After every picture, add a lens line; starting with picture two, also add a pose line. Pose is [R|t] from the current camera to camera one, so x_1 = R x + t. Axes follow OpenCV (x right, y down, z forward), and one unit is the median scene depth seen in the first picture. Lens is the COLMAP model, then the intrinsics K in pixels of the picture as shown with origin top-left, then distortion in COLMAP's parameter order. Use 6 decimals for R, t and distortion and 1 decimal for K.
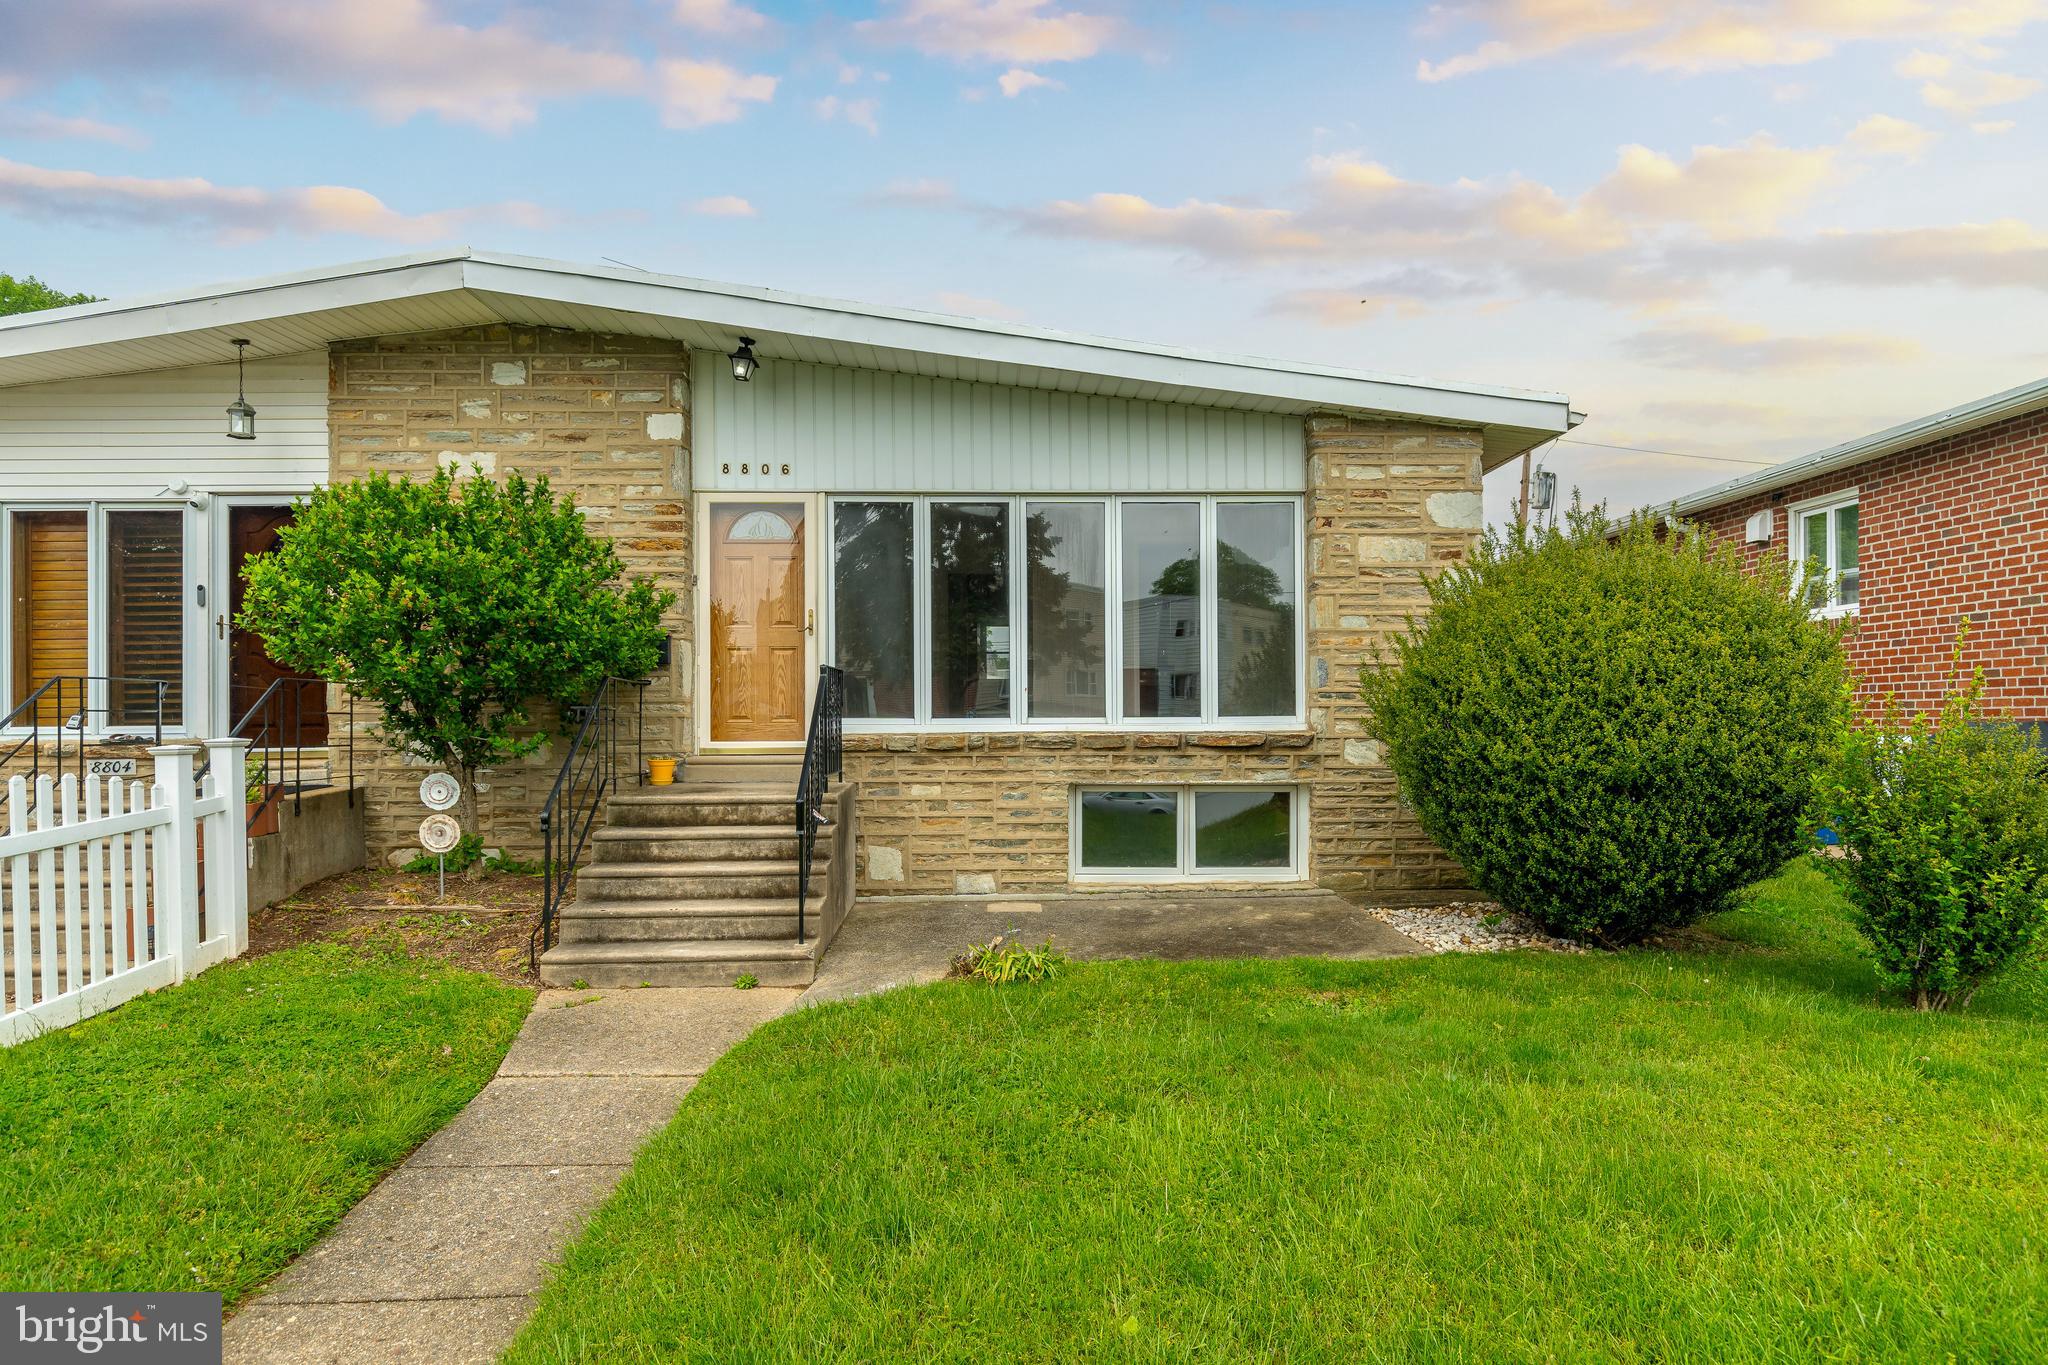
lens RADIAL K [[1224.9, 0, 1021.4], [0, 1224.9, 708.9], [0, 0, 1]] dist [0.001363, -0.000444]
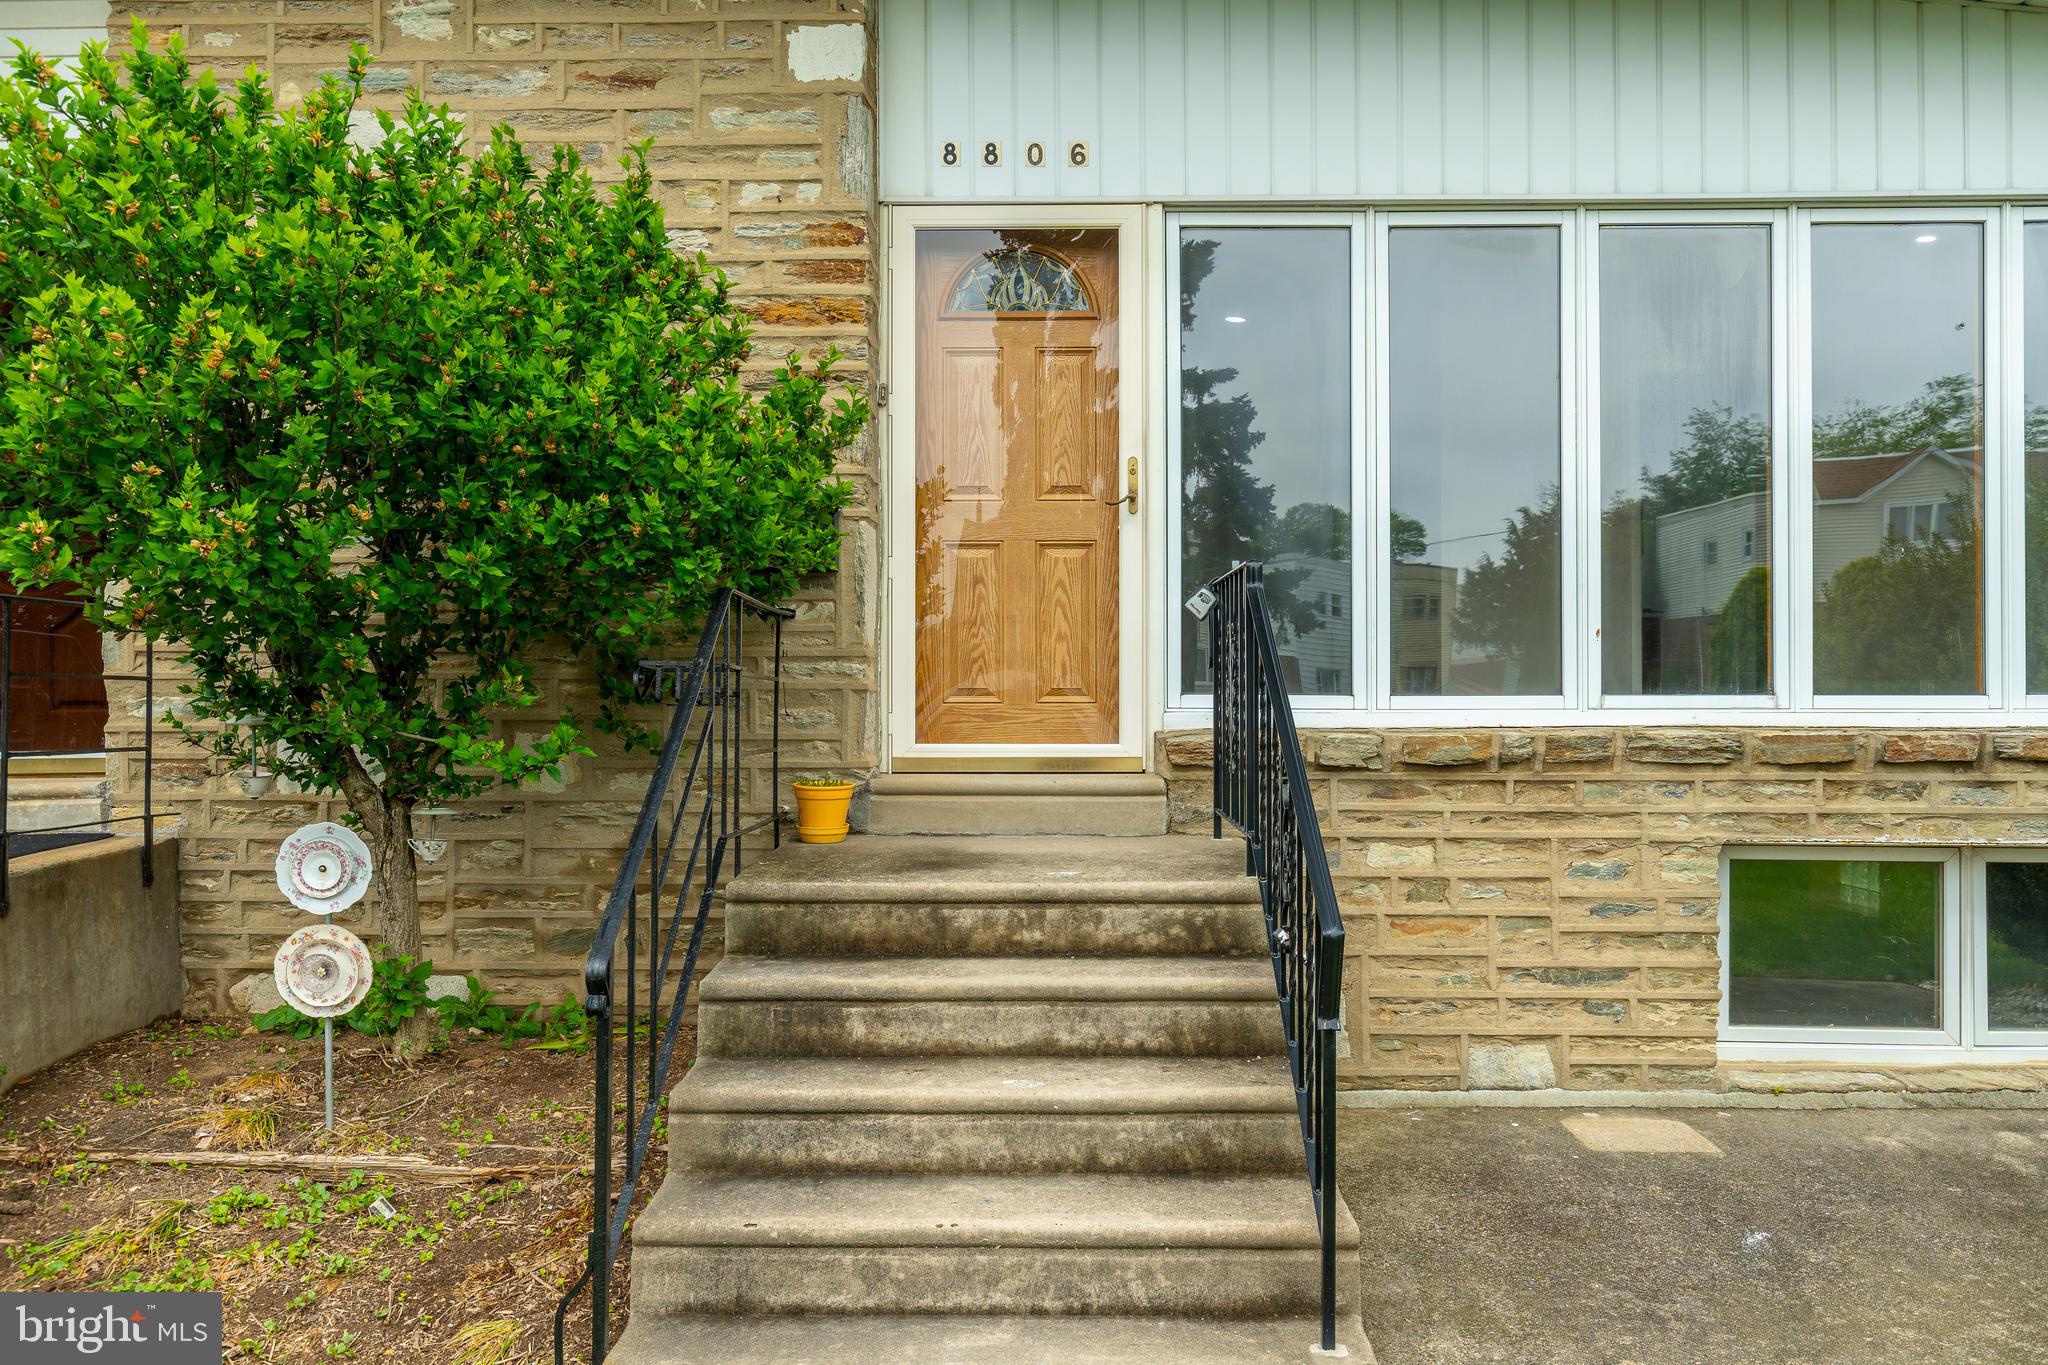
lens RADIAL K [[1520.5, 0, 1025.2], [0, 1520.5, 686.8], [0, 0, 1]] dist [0.004255, 0.001155]
pose [[0.998691, 0.003961, -0.050999, -0.188549], [-0.004052, 0.999990, -0.001691, 0.006223], [0.050992, 0.001896, 0.998697, 0.441375]]
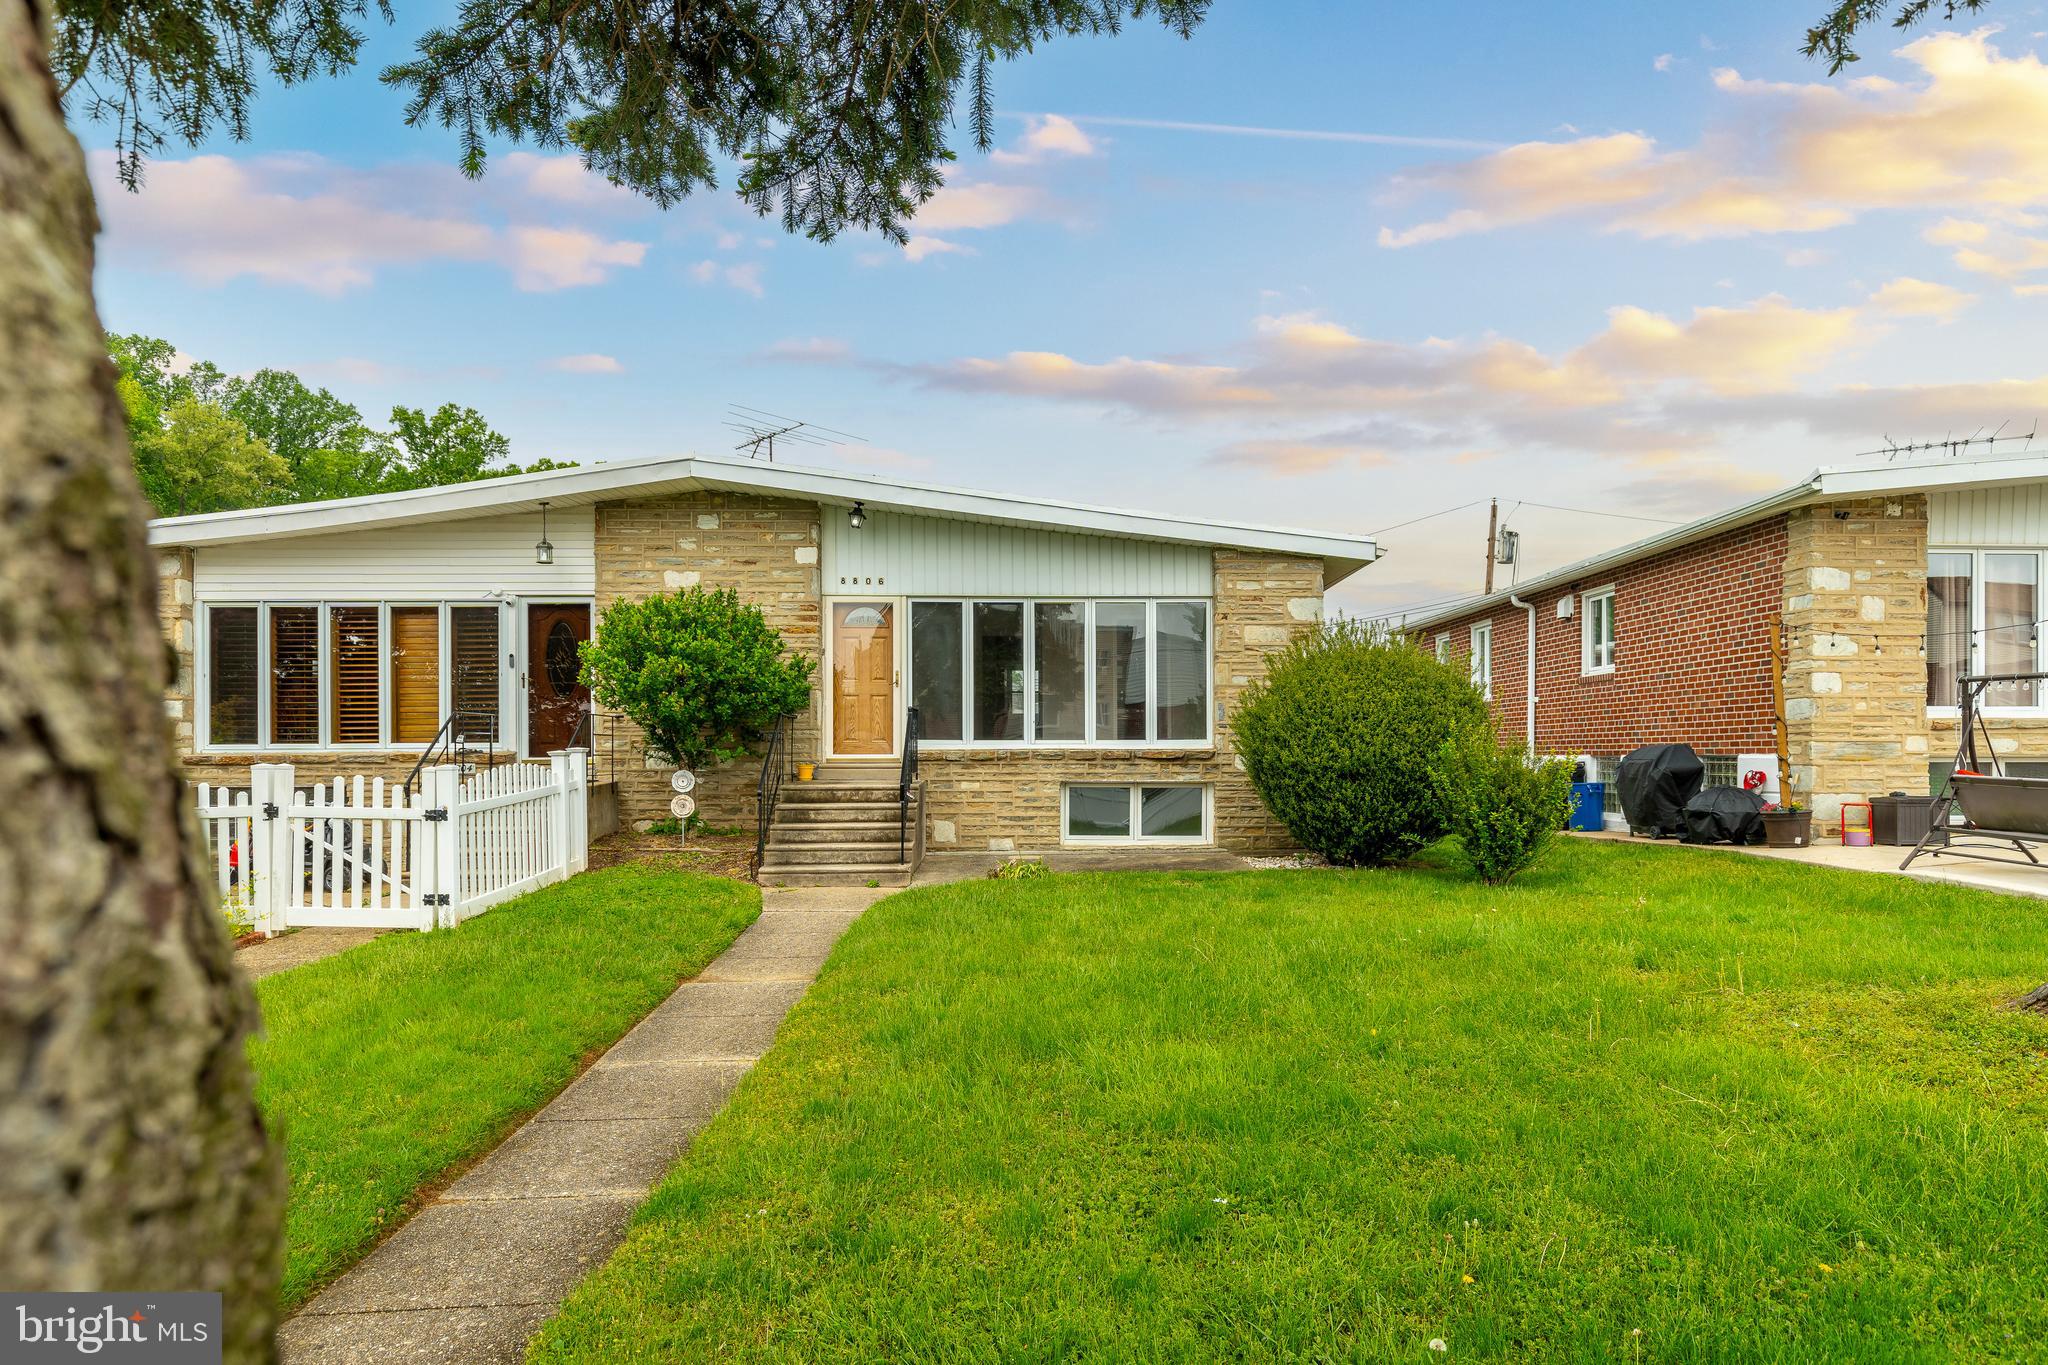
lens RADIAL K [[1259.8, 0, 1055.2], [0, 1259.8, 752.3], [0, 0, 1]] dist [-0.000477, 0.000074]
pose [[0.999991, 0.003232, 0.002572, 0.028100], [-0.003252, 0.999965, 0.007649, 0.011059], [-0.002547, -0.007658, 0.999967, -0.637233]]
